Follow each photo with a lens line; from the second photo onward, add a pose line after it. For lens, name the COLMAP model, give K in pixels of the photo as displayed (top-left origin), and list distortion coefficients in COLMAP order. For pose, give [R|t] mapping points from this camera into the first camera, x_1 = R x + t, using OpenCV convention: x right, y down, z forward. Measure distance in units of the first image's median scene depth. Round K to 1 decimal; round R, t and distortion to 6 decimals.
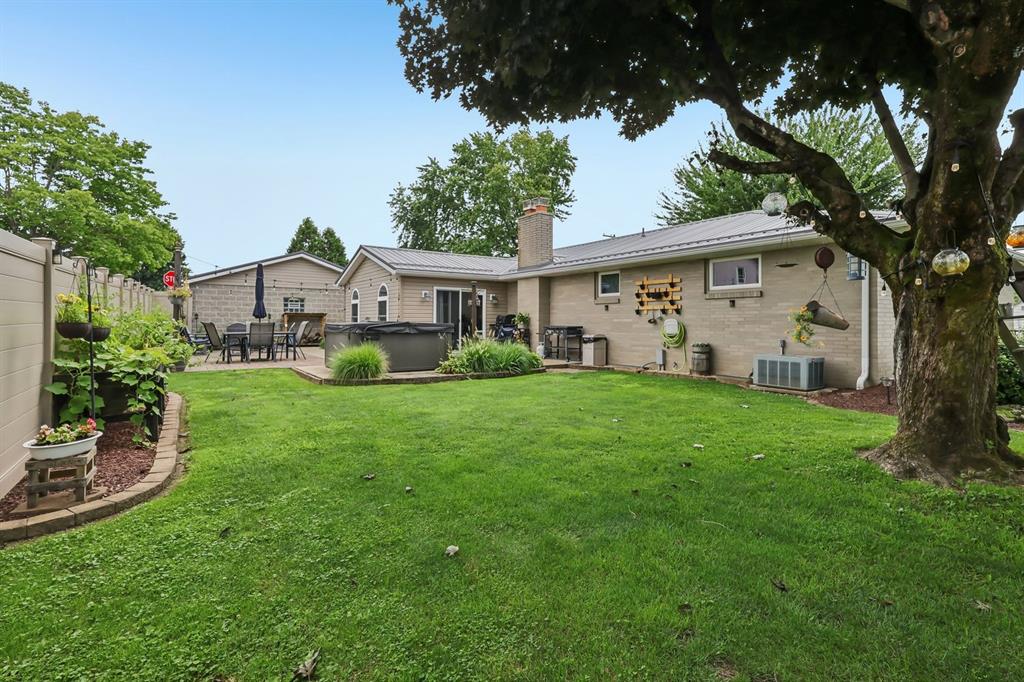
lens RADIAL K [[482.1, 0, 511.7], [0, 482.1, 334.2], [0, 0, 1]] dist [0.001782, -0.000174]
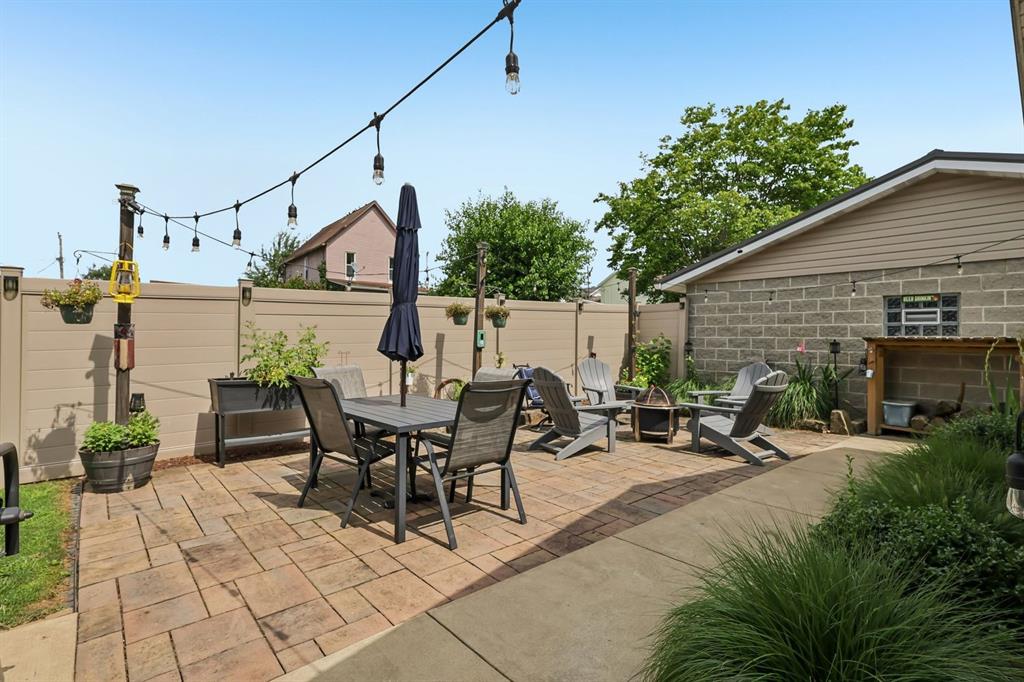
lens RADIAL K [[482.1, 0, 511.9], [0, 482.1, 338.5], [0, 0, 1]] dist [0.001782, -0.000174]
pose [[0.110155, -0.002273, -0.993912, -0.134380], [-0.035289, 0.999358, -0.006197, -0.031064], [0.993288, 0.035756, 0.110004, 0.666405]]
